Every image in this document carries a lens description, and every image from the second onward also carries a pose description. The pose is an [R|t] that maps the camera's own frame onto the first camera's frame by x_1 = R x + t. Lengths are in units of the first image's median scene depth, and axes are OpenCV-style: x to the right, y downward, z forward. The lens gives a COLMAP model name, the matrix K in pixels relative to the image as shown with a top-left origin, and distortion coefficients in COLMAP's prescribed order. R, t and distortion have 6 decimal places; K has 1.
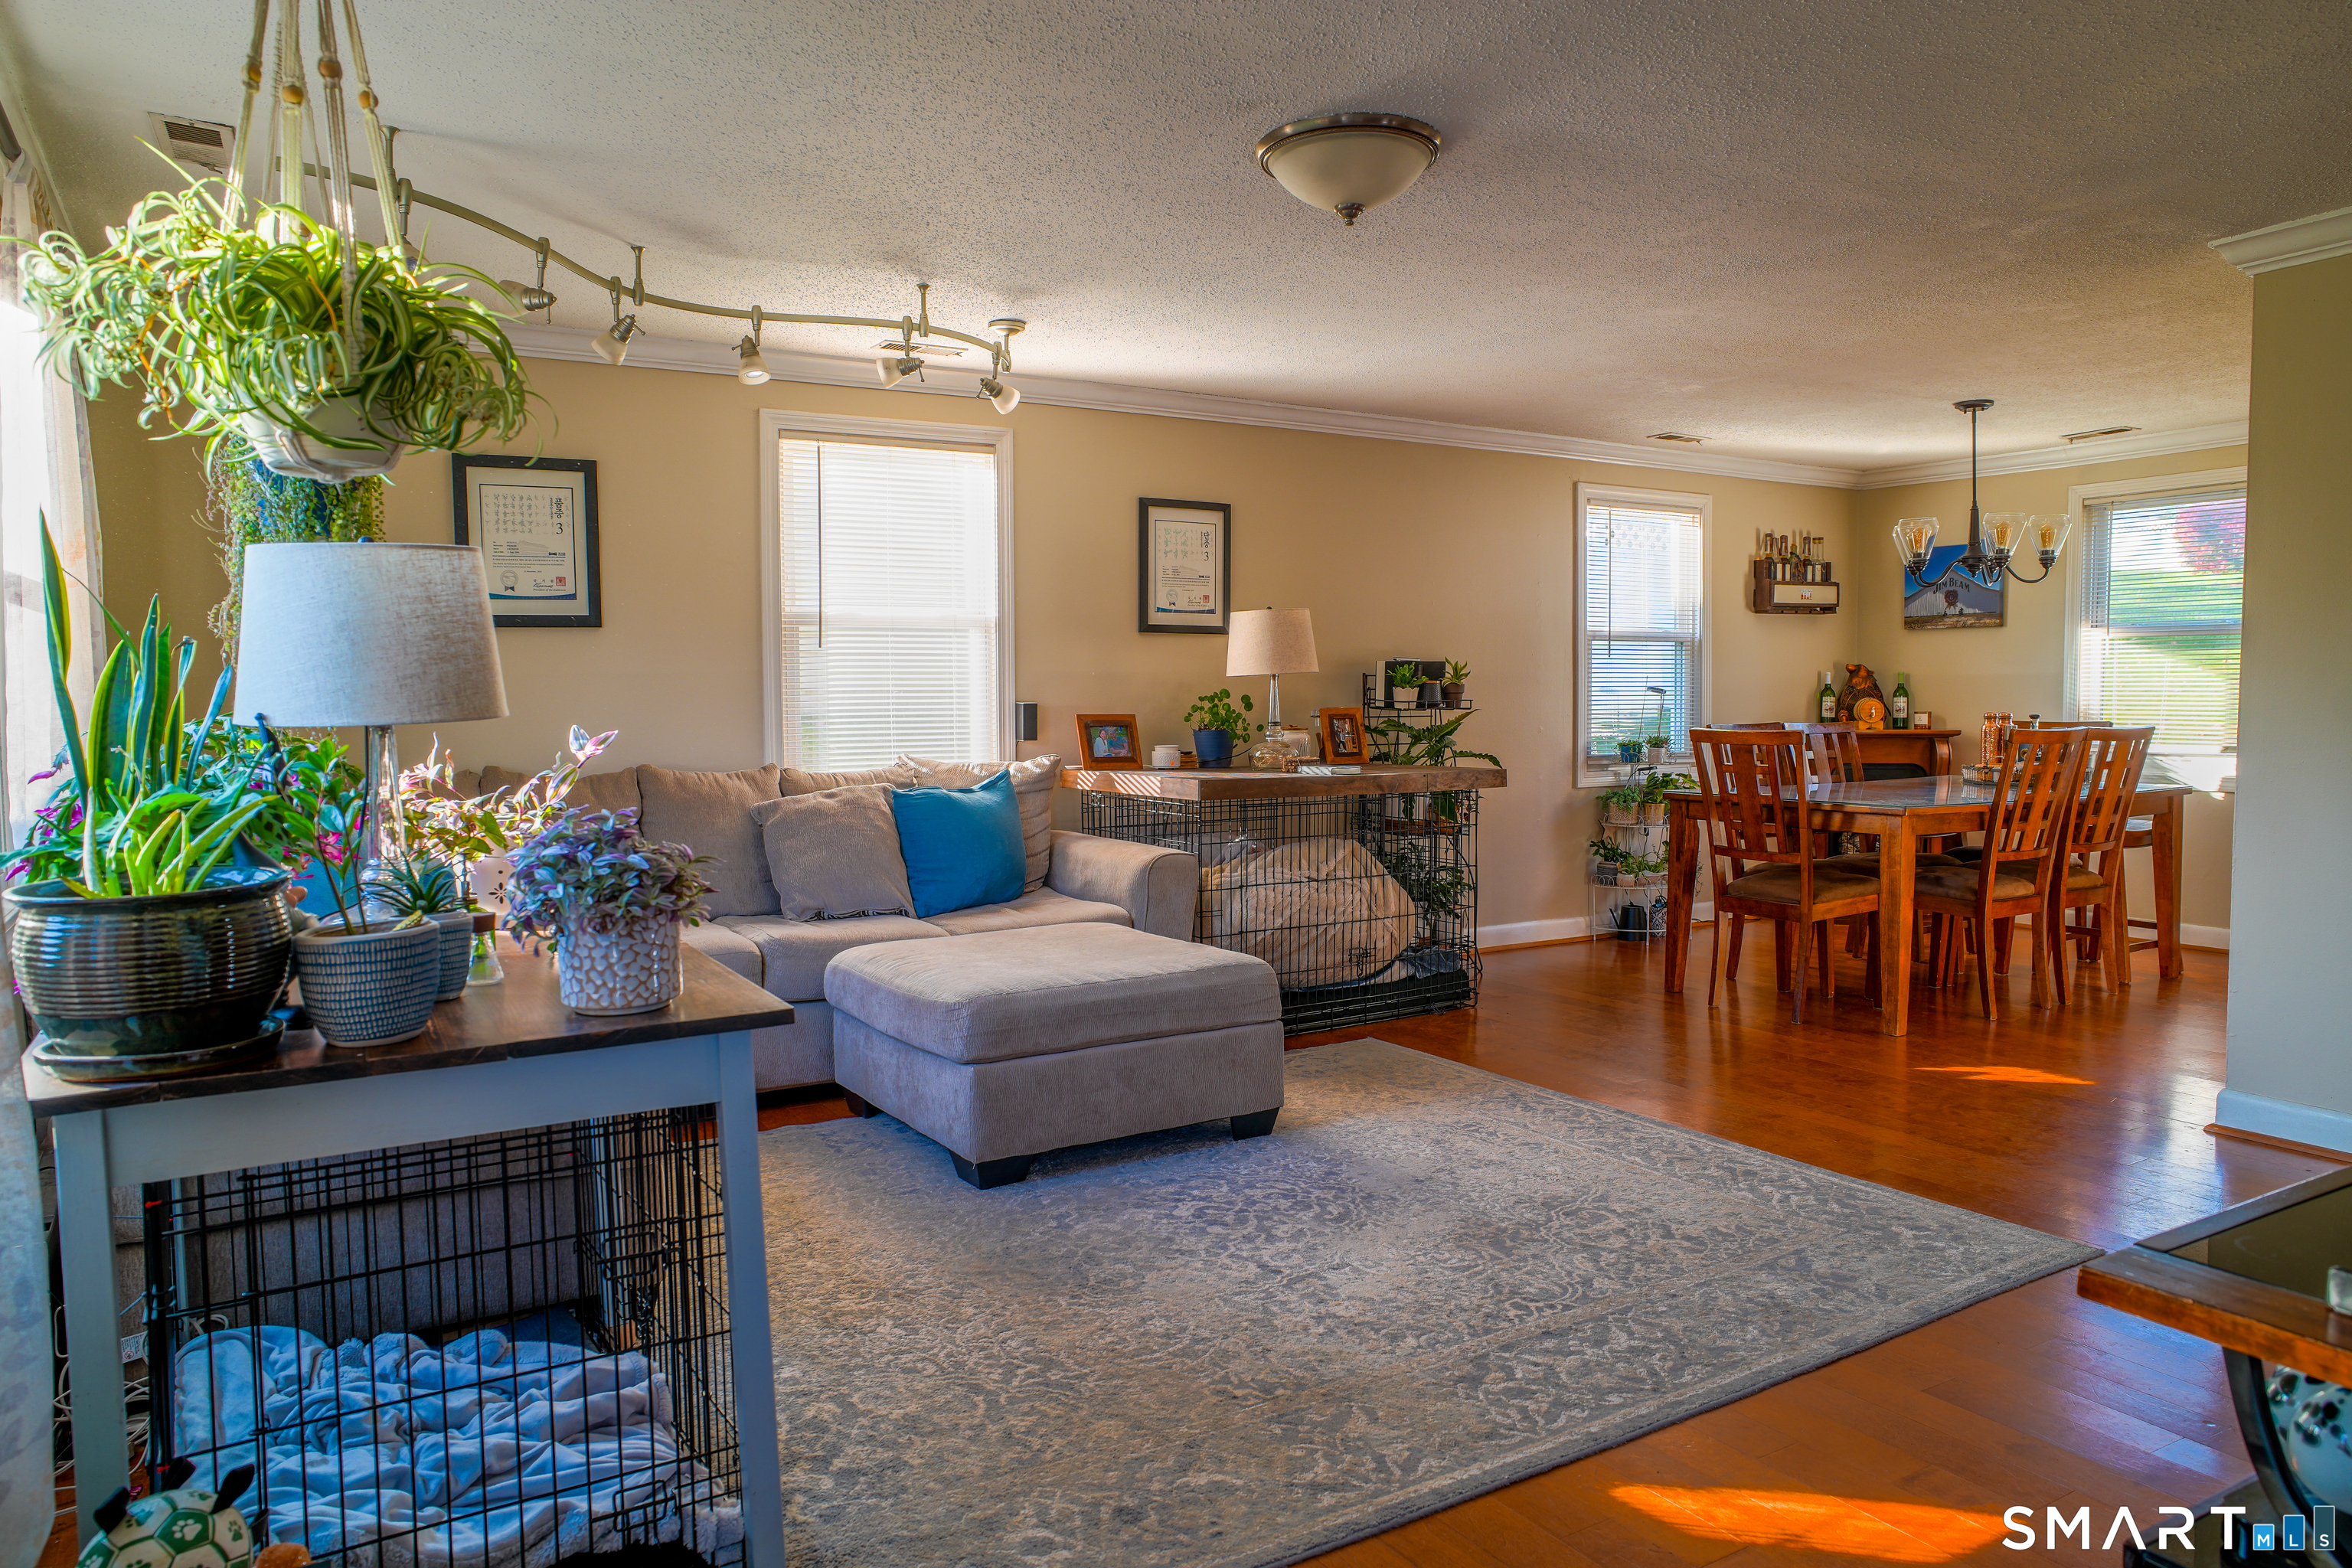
lens RADIAL K [[1547.8, 0, 1184.3], [0, 1547.8, 774.2], [0, 0, 1]] dist [-0.022617, 0.007408]
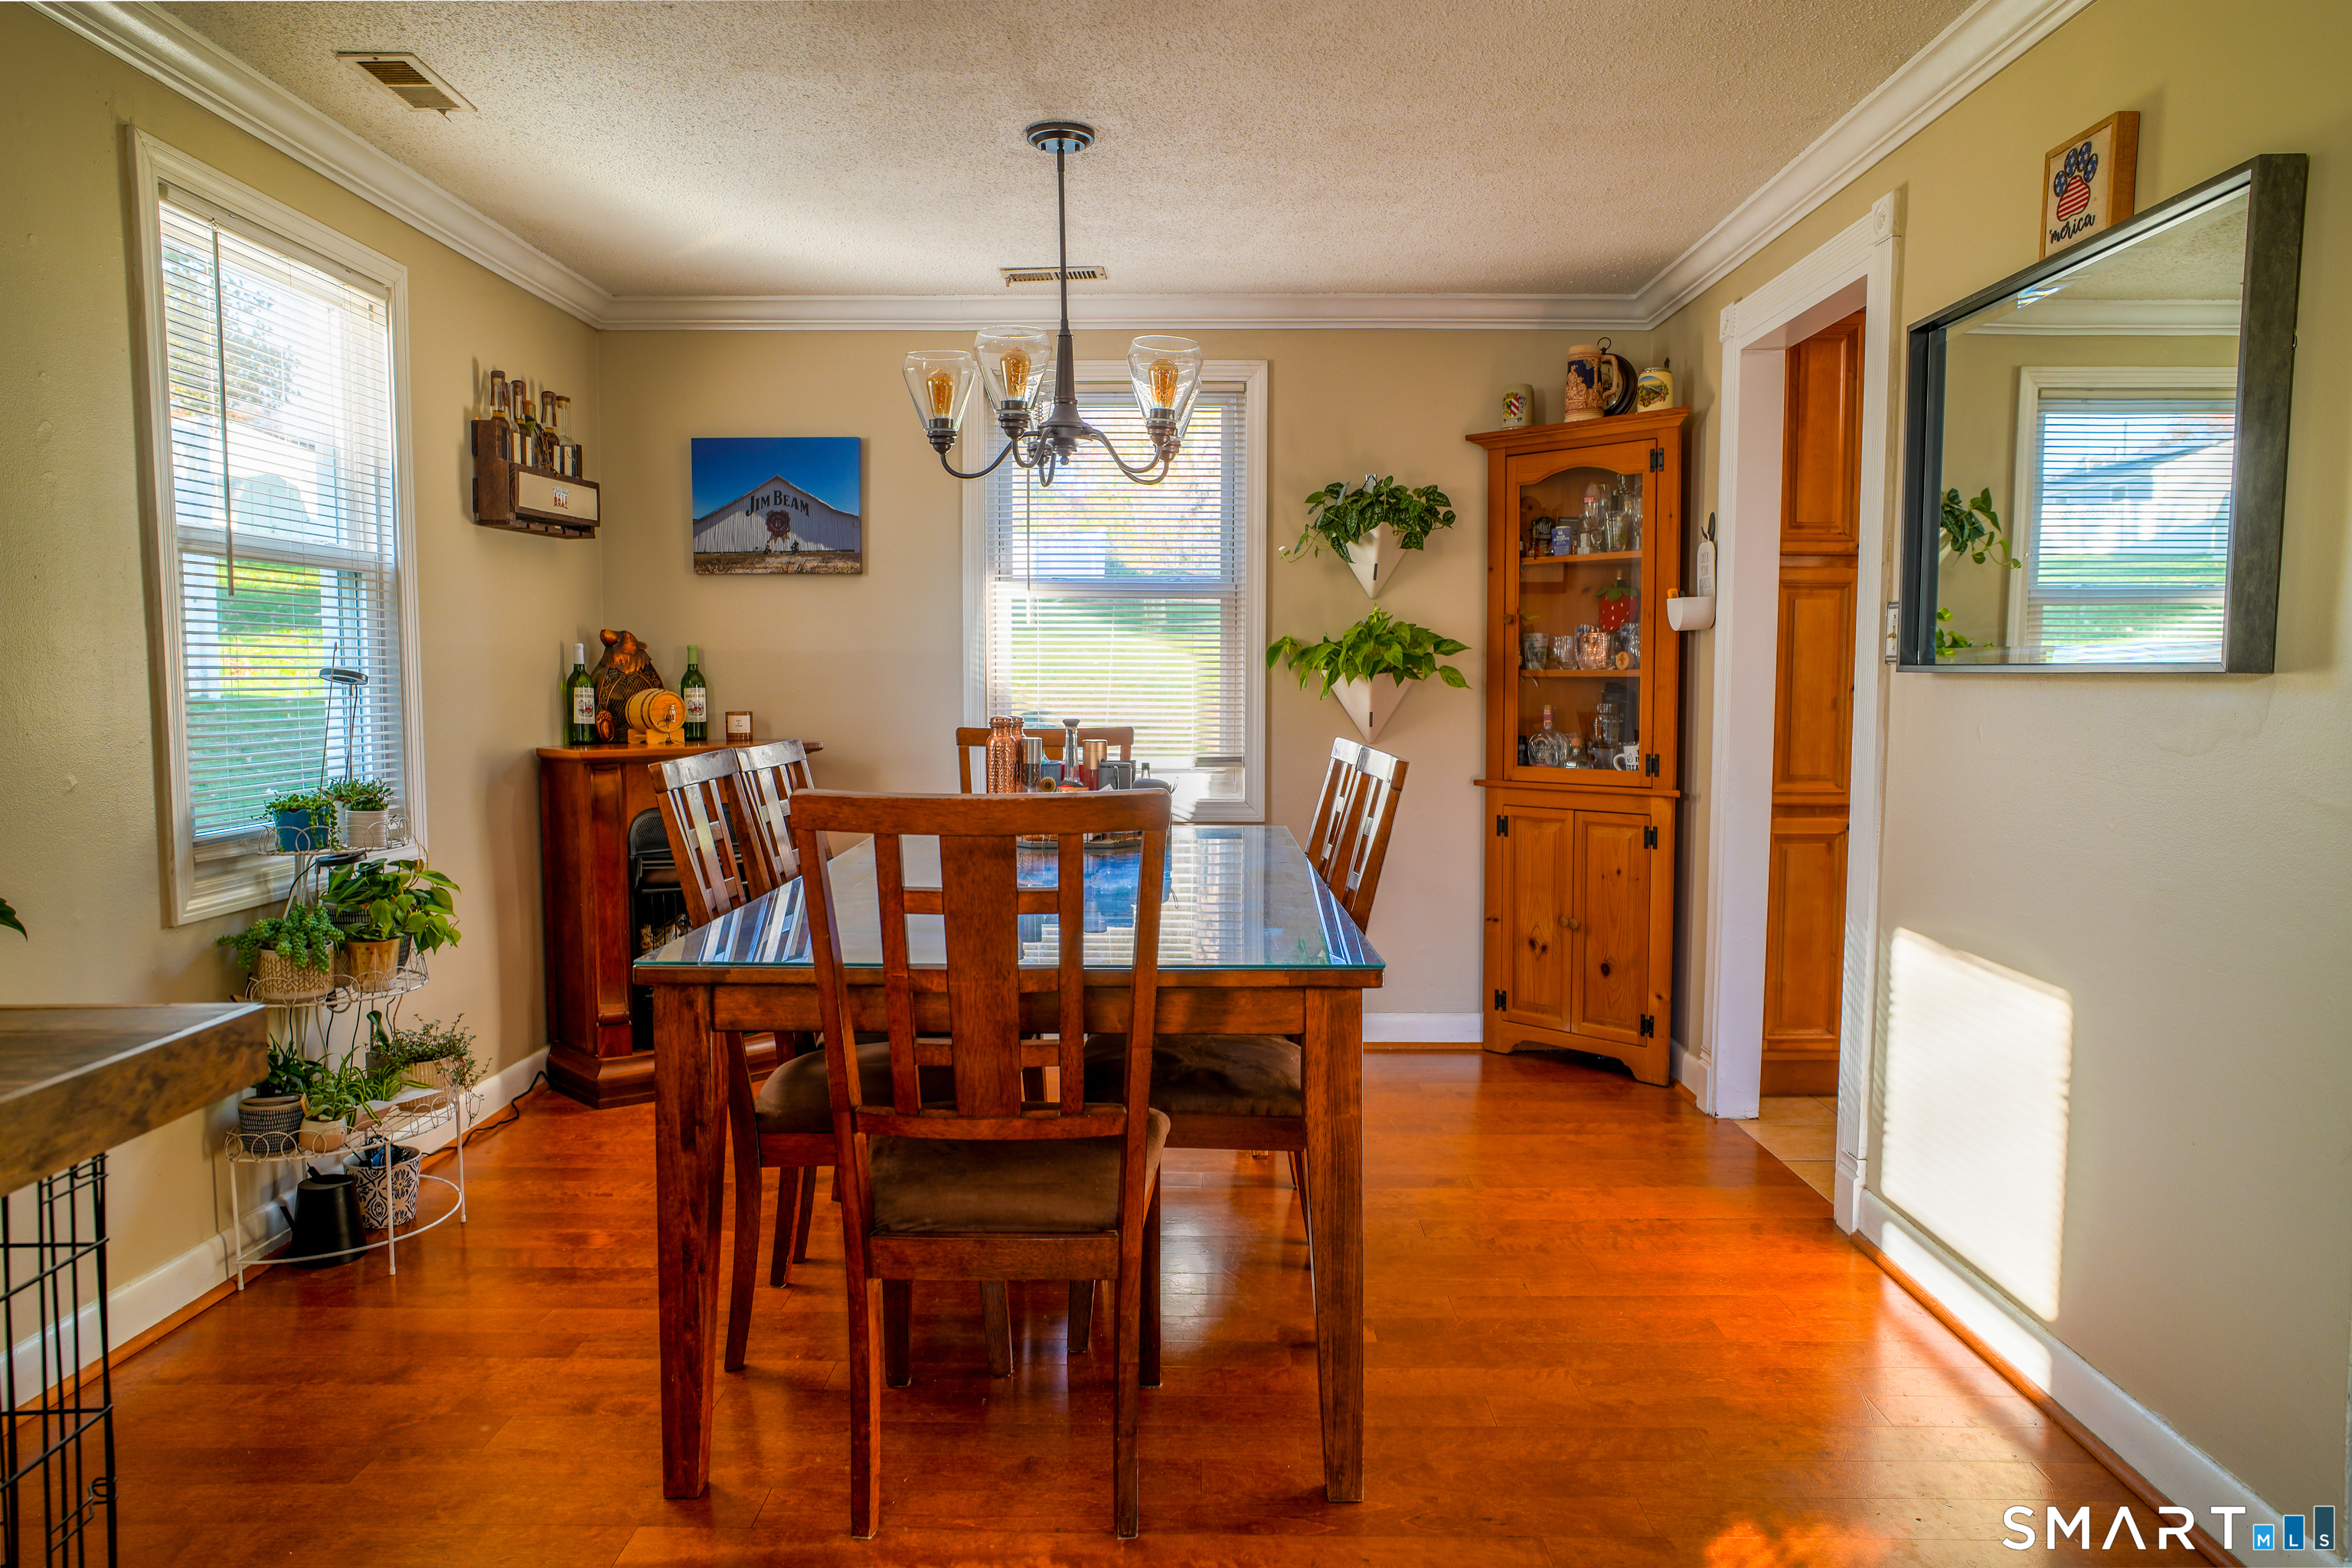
lens RADIAL K [[1547.8, 0, 1183.0], [0, 1547.8, 775.1], [0, 0, 1]] dist [-0.022617, 0.007408]
pose [[0.530343, -0.055894, 0.845939, 0.060570], [0.048151, 0.998199, 0.035768, -0.029836], [-0.846415, 0.021764, 0.532079, 0.551492]]
